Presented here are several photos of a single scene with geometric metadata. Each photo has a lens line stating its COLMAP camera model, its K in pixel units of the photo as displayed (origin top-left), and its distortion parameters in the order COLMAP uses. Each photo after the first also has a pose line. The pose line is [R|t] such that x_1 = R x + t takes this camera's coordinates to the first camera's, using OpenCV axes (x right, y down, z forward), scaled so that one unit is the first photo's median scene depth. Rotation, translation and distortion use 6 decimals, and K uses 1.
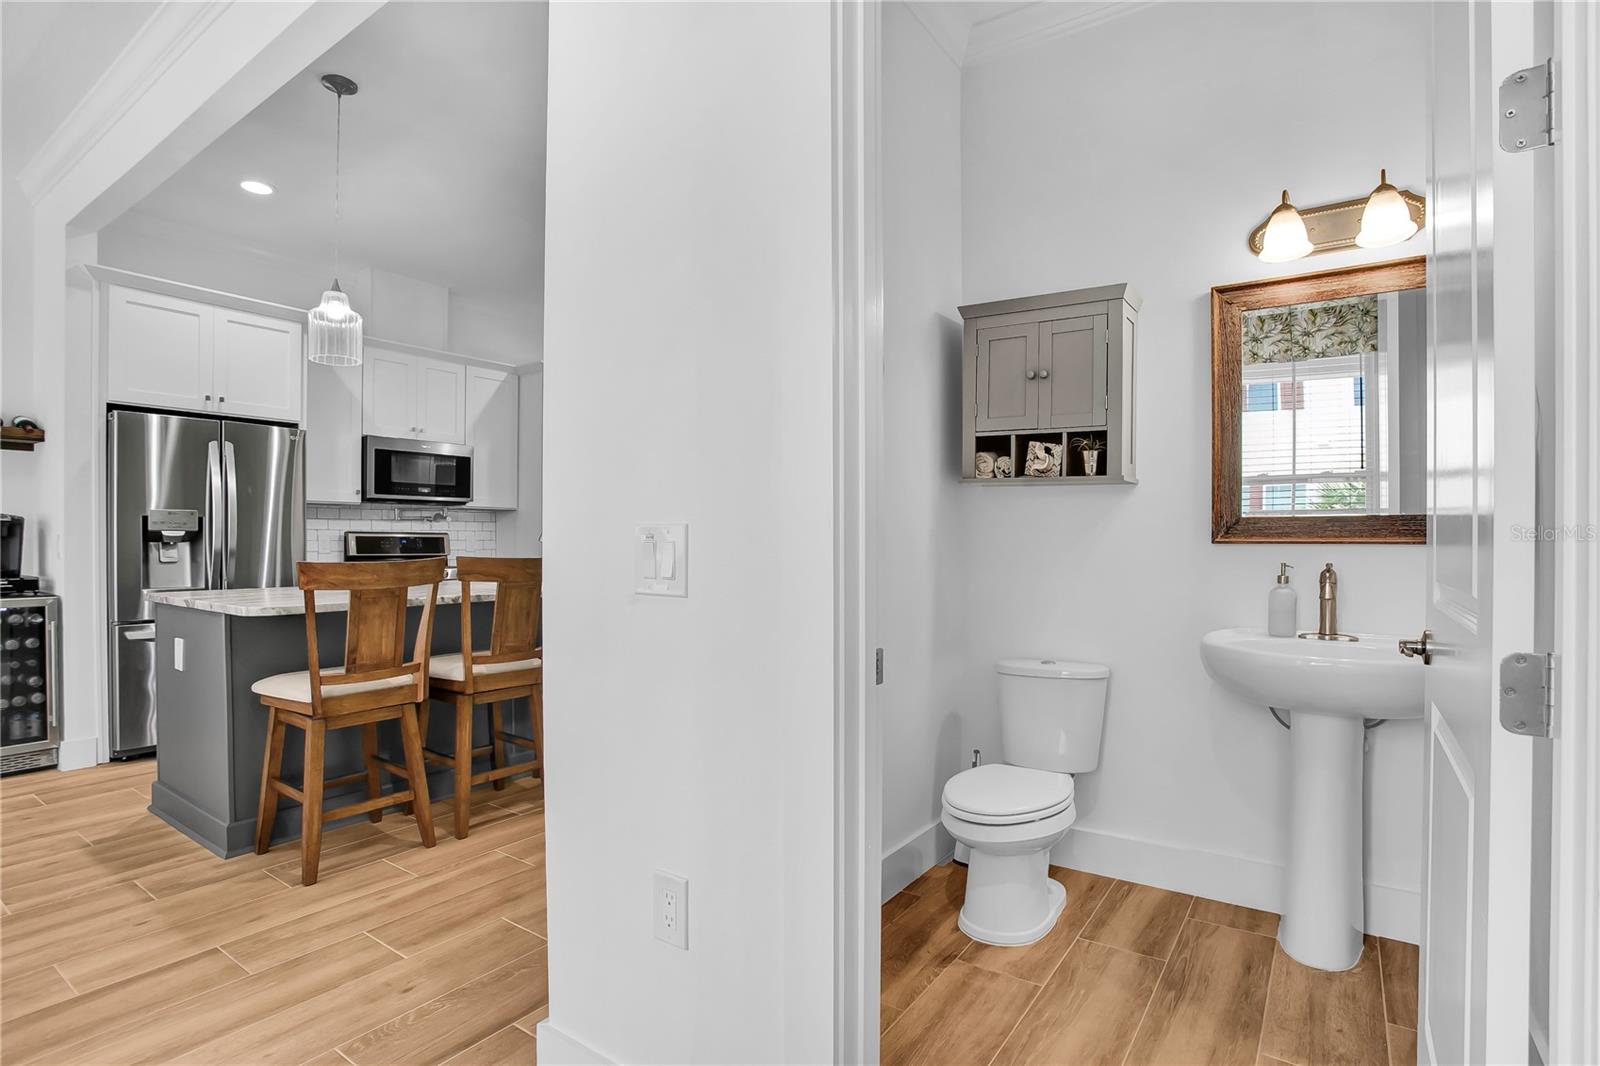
lens RADIAL K [[794.7, 0, 821.3], [0, 794.7, 554.7], [0, 0, 1]] dist [-0.064207, 0.025712]
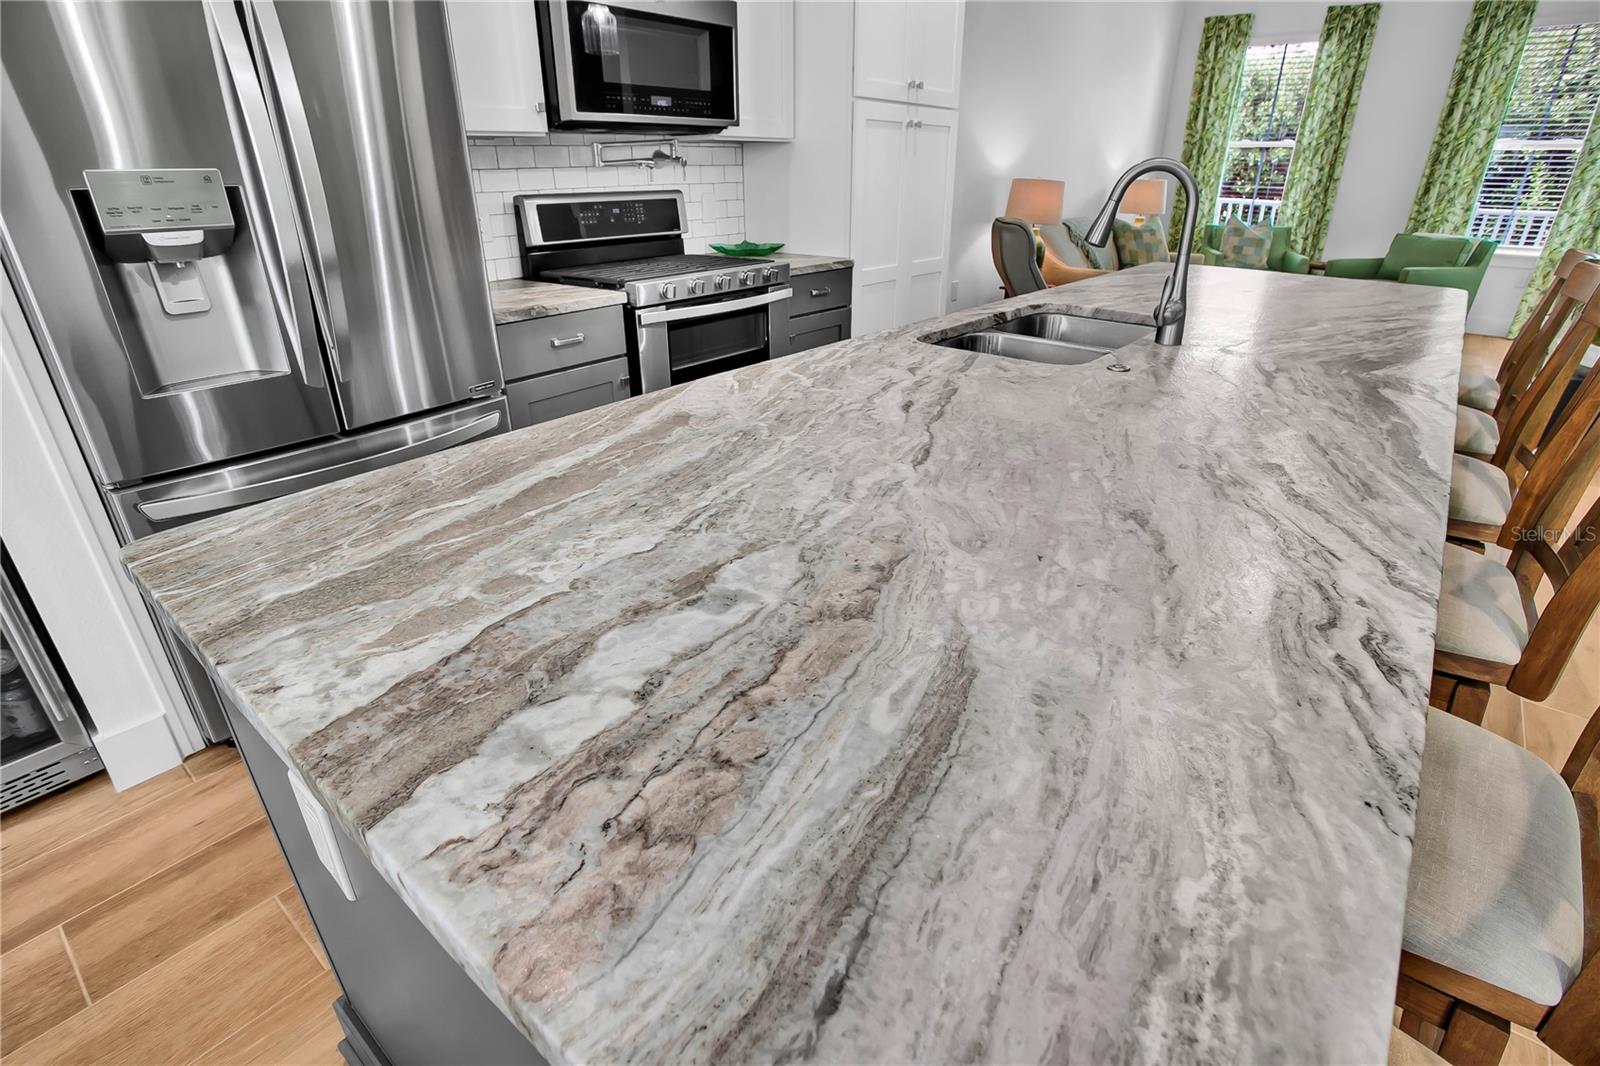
lens RADIAL K [[756.8, 0, 802.6], [0, 756.8, 528.0], [0, 0, 1]] dist [-0.054686, 0.014127]
pose [[0.997764, 0.030025, -0.059720, -0.529980], [-0.002108, 0.907133, 0.420840, -0.050011], [0.066809, -0.419773, 0.905167, 0.661084]]
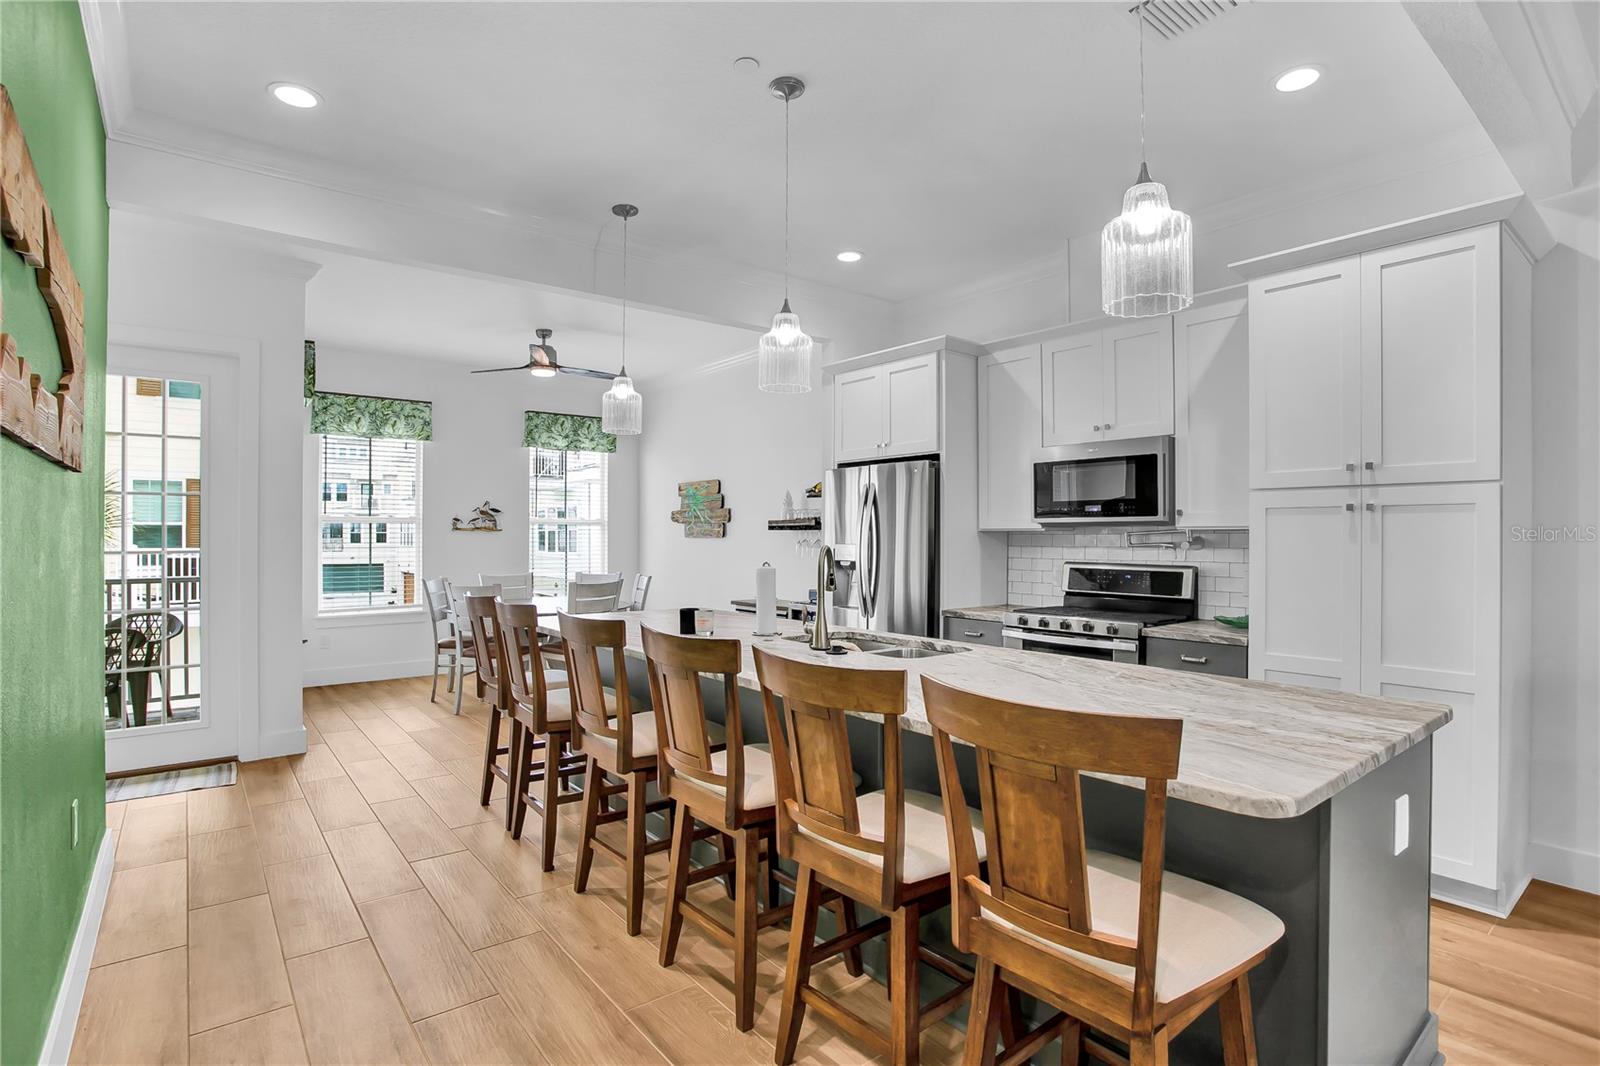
lens RADIAL K [[794.7, 0, 801.4], [0, 794.7, 539.3], [0, 0, 1]] dist [-0.064207, 0.025712]
pose [[-0.270020, 0.002859, -0.962850, 0.395104], [-0.015174, 0.999859, 0.007225, -0.074747], [0.962735, 0.016561, -0.269938, 1.286309]]
